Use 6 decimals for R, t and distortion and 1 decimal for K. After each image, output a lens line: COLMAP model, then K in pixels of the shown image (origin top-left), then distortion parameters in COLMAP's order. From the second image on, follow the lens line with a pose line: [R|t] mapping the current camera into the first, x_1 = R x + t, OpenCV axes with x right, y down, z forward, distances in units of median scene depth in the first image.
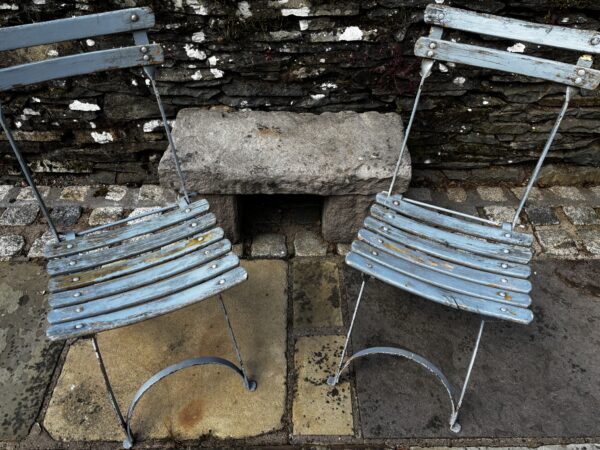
lens RADIAL K [[448.7, 0, 301.8], [0, 448.7, 224.1], [0, 0, 1]] dist [-0.010744, -0.013081]
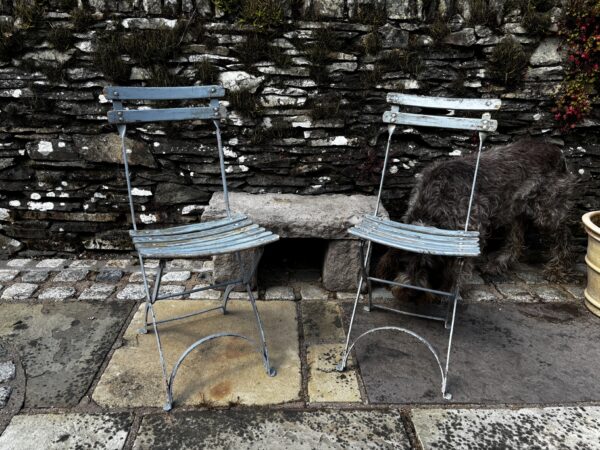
lens RADIAL K [[448.7, 0, 297.1], [0, 448.7, 225.5], [0, 0, 1]] dist [-0.010744, -0.013081]
pose [[0.999571, 0.001053, 0.029271, -0.072042], [0.011322, 0.907771, -0.419313, 0.449970], [-0.027013, 0.419465, 0.907370, -0.205233]]
